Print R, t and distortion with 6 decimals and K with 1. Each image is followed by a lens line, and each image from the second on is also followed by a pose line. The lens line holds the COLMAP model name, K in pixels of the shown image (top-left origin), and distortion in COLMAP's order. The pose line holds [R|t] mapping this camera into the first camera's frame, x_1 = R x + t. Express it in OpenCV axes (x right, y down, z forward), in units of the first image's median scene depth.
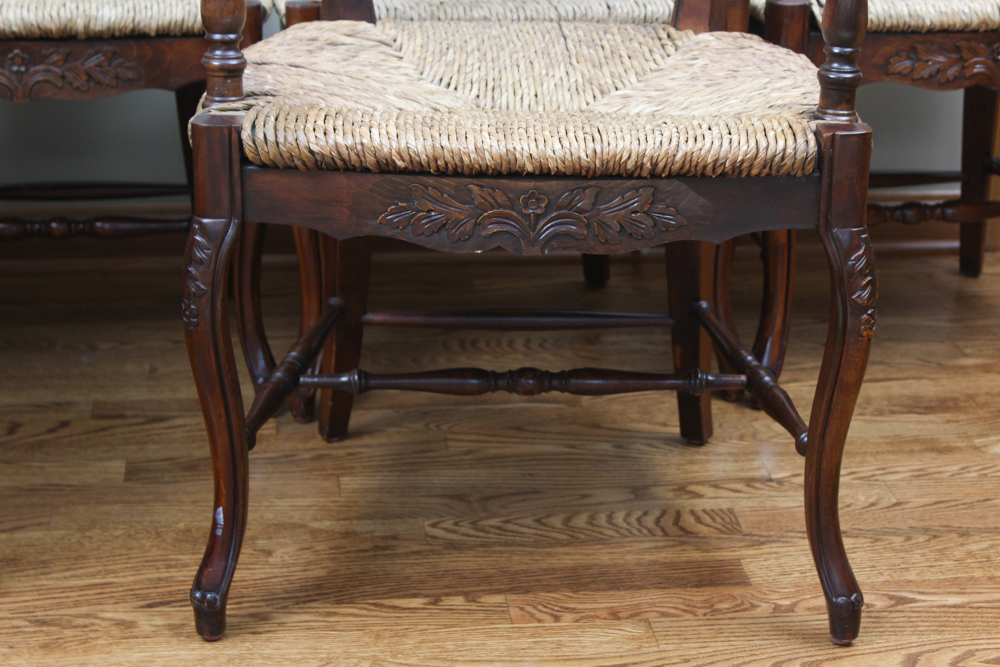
lens RADIAL K [[2089.0, 0, 486.4], [0, 2089.0, 341.3], [0, 0, 1]] dist [0.064741, 0.000000]
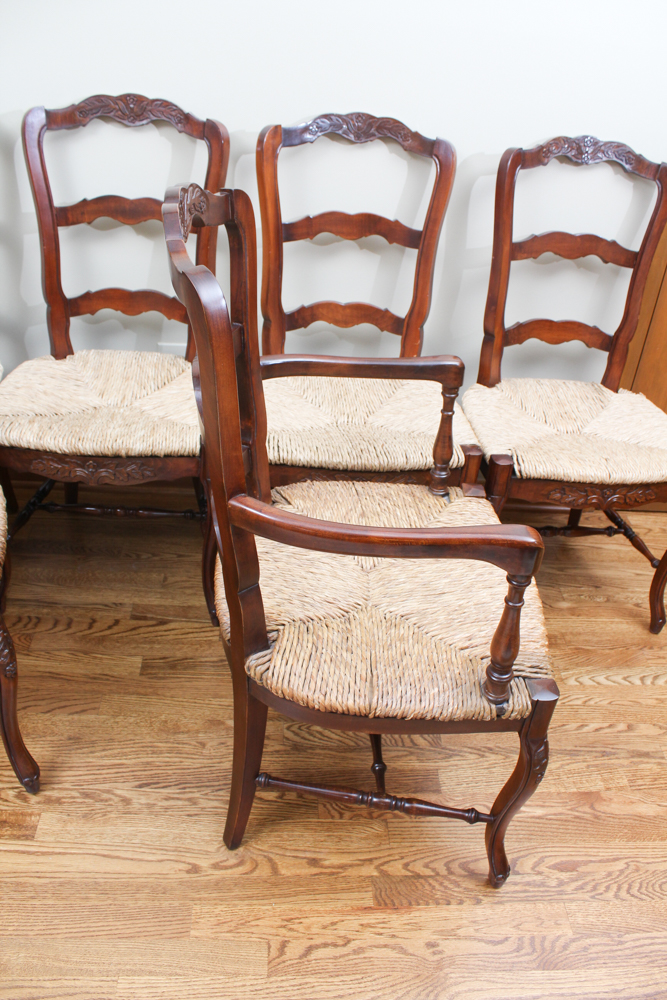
lens RADIAL K [[837.3, 0, 343.6], [0, 837.3, 515.5], [0, 0, 1]] dist [-0.162642, 0.125569]
pose [[0.995469, 0.095079, 0.000821, 0.007443], [-0.092483, 0.966213, 0.240583, -0.304715], [0.022081, -0.239569, 0.970628, 0.283588]]
